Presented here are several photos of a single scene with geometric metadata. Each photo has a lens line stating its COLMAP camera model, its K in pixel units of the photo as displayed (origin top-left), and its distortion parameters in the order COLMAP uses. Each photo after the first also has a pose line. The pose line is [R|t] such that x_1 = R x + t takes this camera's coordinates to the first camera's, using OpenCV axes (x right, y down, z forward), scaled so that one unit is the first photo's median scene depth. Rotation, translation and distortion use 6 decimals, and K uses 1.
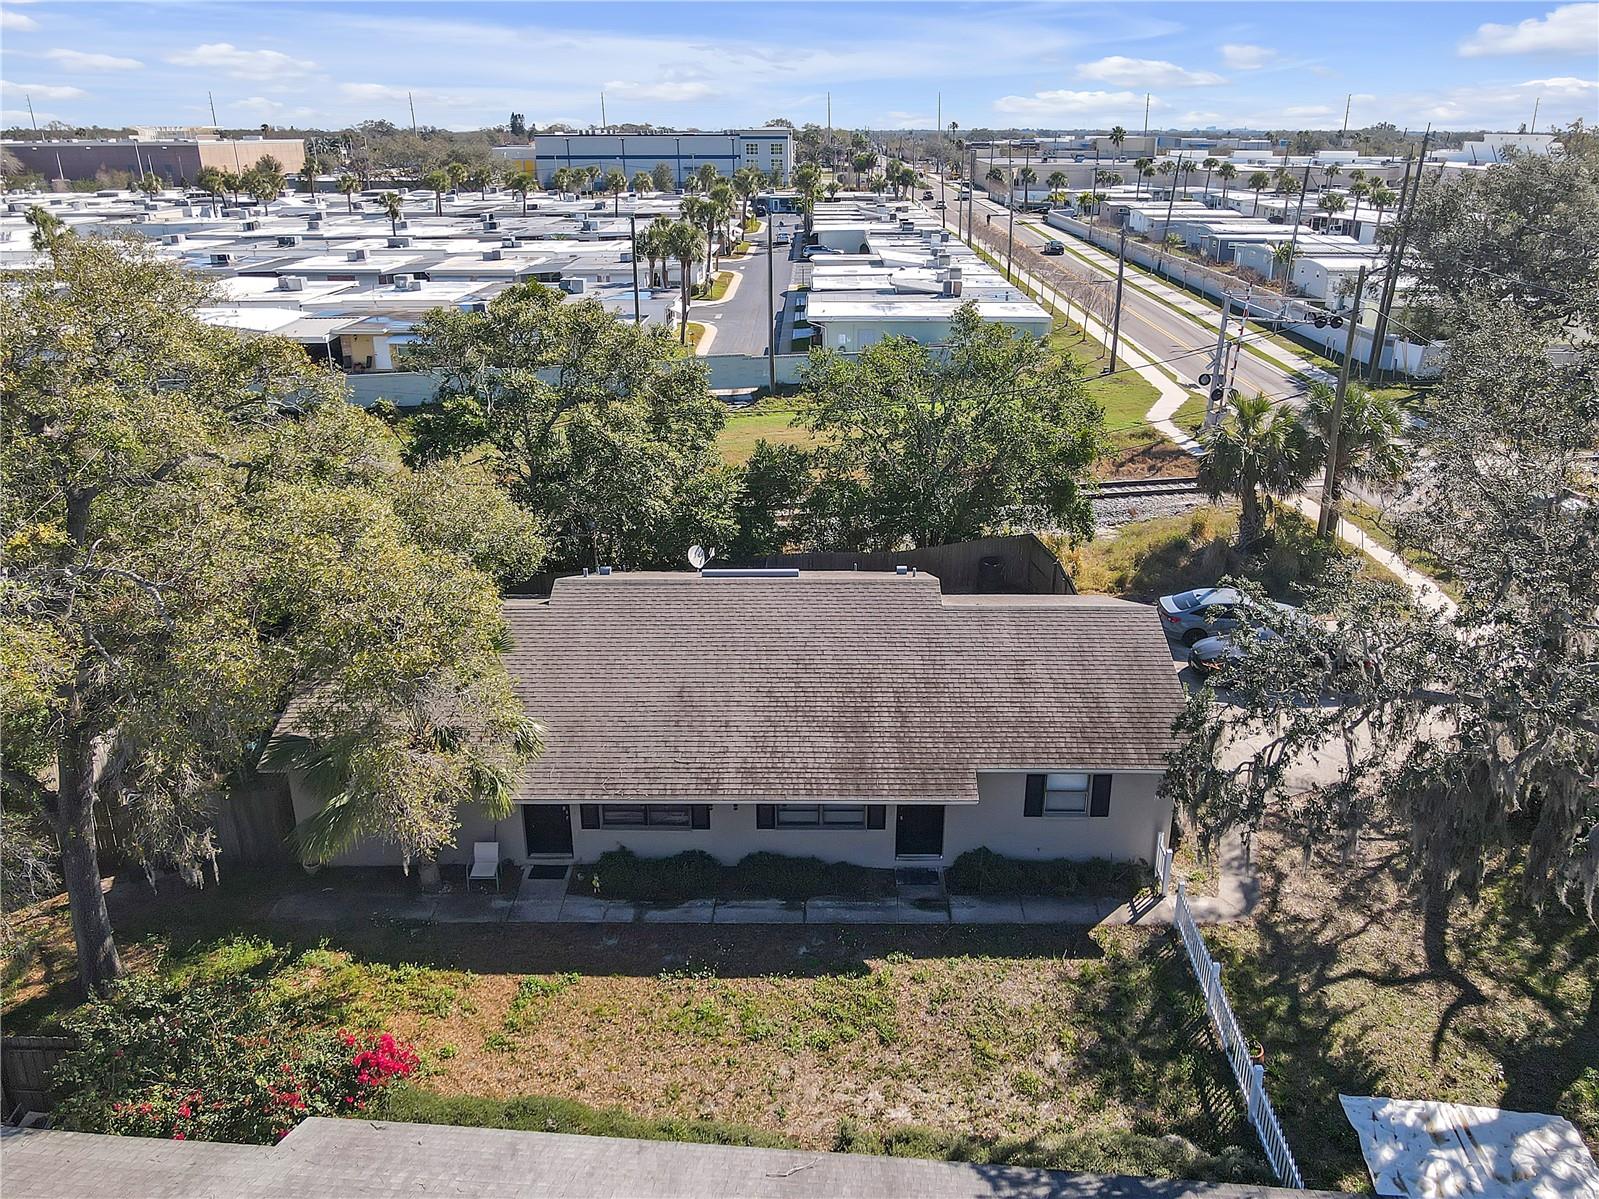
lens RADIAL K [[1224.1, 0, 829.2], [0, 1224.1, 526.8], [0, 0, 1]] dist [0.016203, -0.004366]
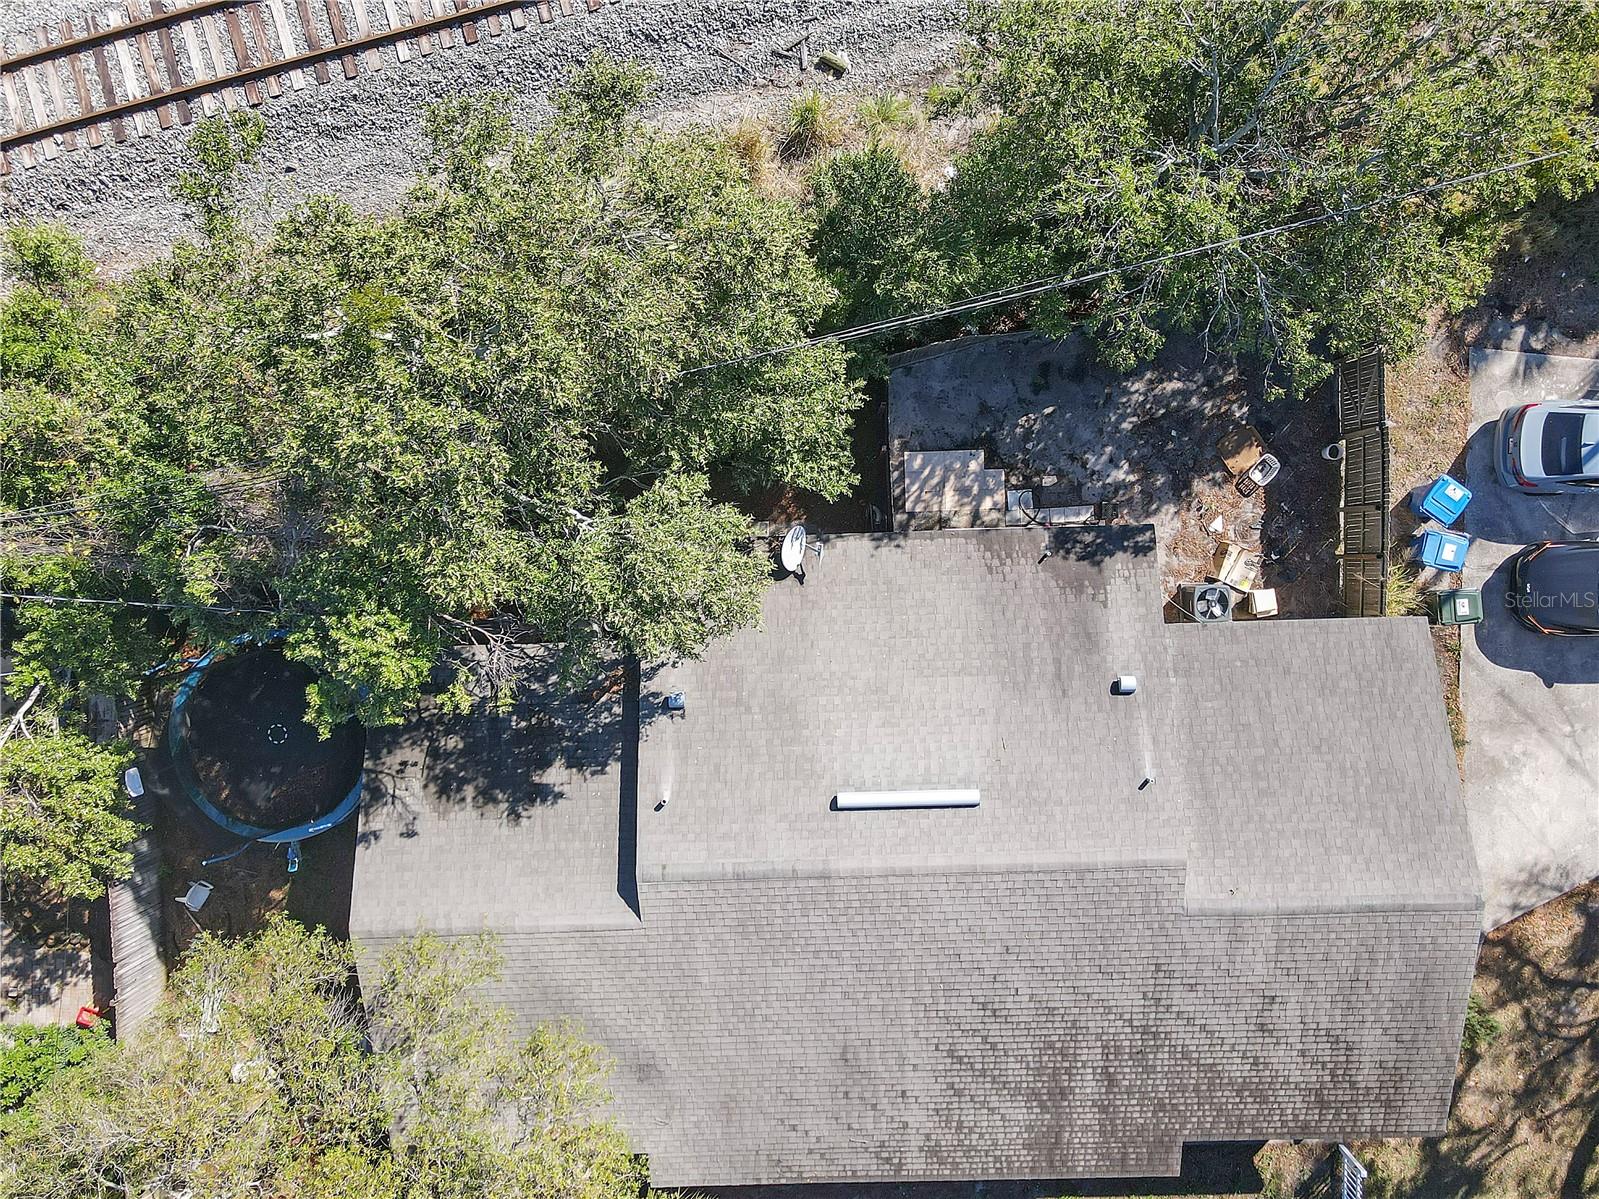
lens RADIAL K [[1224.1, 0, 811.3], [0, 1224.1, 600.8], [0, 0, 1]] dist [0.016203, -0.004366]
pose [[0.999241, -0.029855, -0.025013, -0.122099], [0.032912, 0.303857, 0.952149, -0.806709], [-0.020826, -0.952250, 0.304609, 1.121379]]
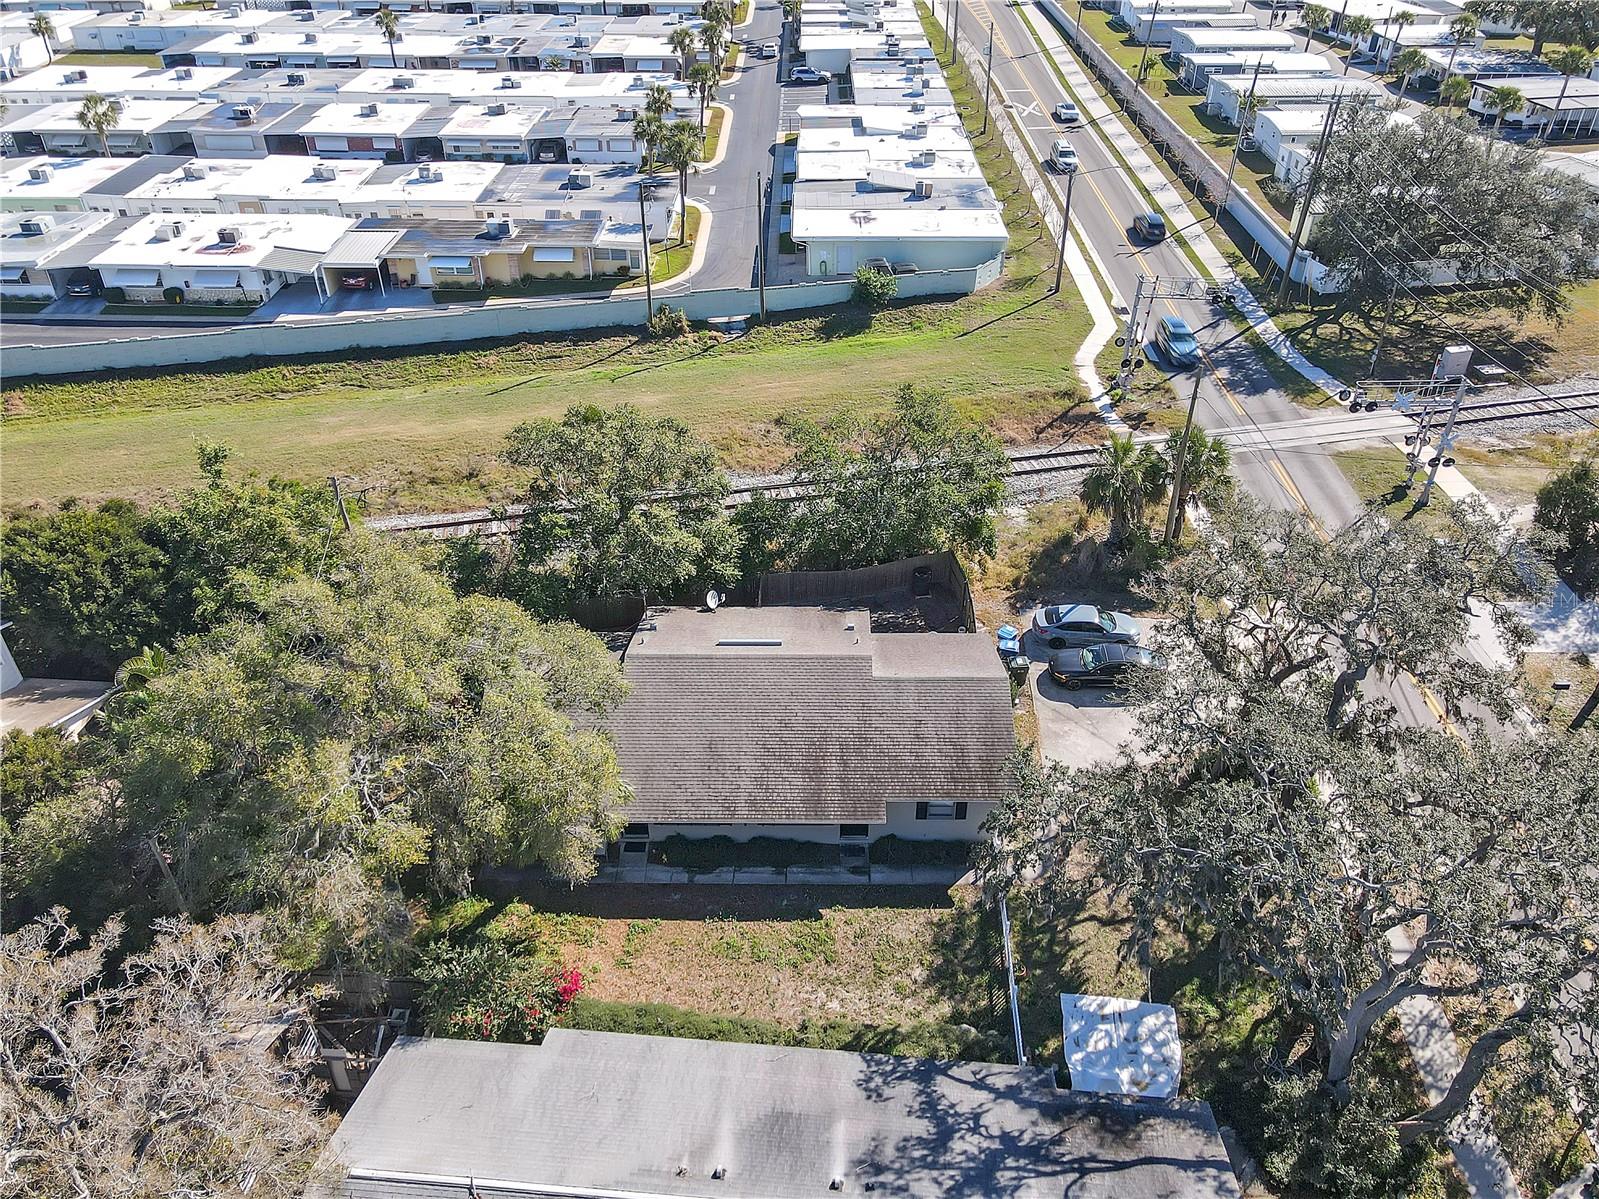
lens RADIAL K [[1224.1, 0, 819.1], [0, 1224.1, 552.8], [0, 0, 1]] dist [0.016203, -0.004366]
pose [[0.999987, -0.002090, -0.004584, 0.035845], [0.003188, 0.967054, 0.254552, -0.575334], [0.003901, -0.254563, 0.967048, -0.566672]]
